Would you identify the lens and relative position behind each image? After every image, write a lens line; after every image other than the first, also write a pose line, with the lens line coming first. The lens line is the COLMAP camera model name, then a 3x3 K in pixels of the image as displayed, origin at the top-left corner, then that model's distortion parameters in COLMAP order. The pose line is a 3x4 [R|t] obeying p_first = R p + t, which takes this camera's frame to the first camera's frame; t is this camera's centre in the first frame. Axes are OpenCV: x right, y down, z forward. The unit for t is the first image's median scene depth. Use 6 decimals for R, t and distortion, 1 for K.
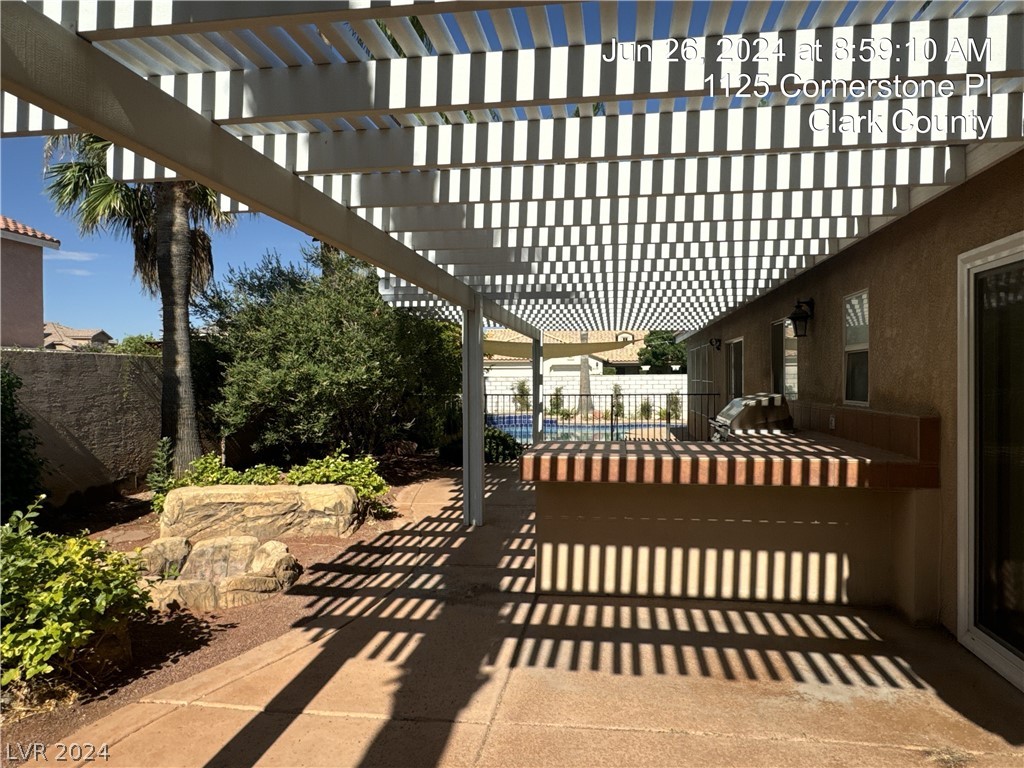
lens RADIAL K [[682.0, 0, 512.9], [0, 682.0, 381.0], [0, 0, 1]] dist [-0.006451, 0.006515]
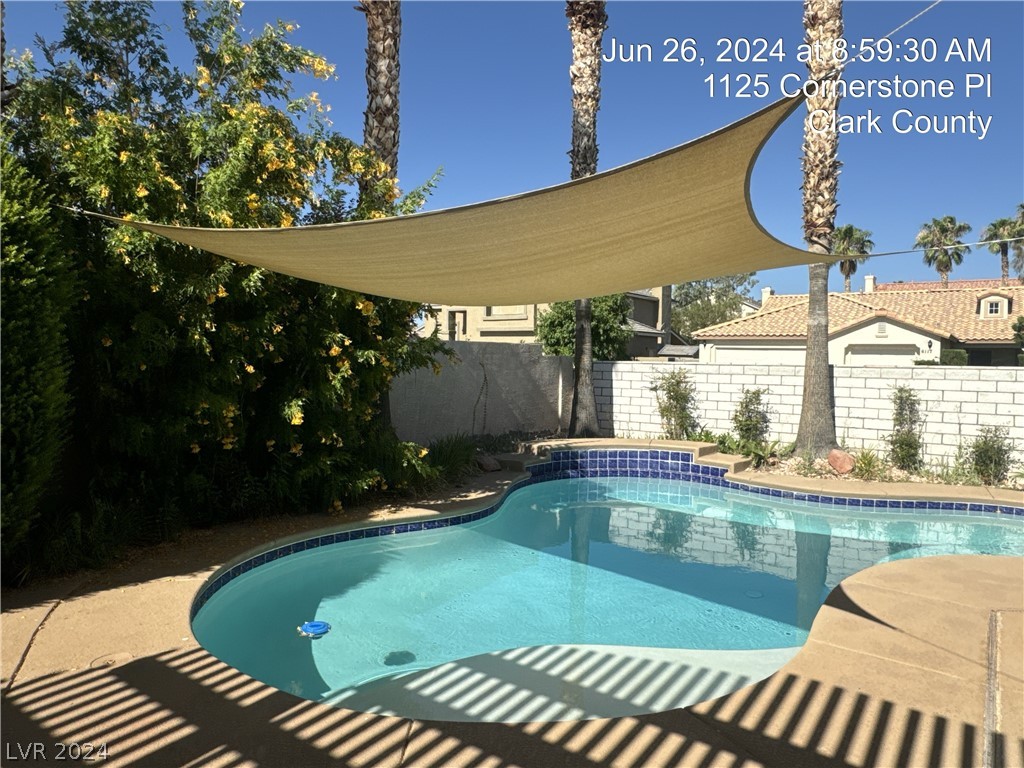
lens RADIAL K [[682.0, 0, 506.3], [0, 682.0, 385.0], [0, 0, 1]] dist [-0.006451, 0.006515]
pose [[0.888202, 0.036677, -0.457987, 0.073575], [-0.020743, 0.998993, 0.039774, -0.004581], [0.458985, -0.025827, 0.888069, 0.312689]]
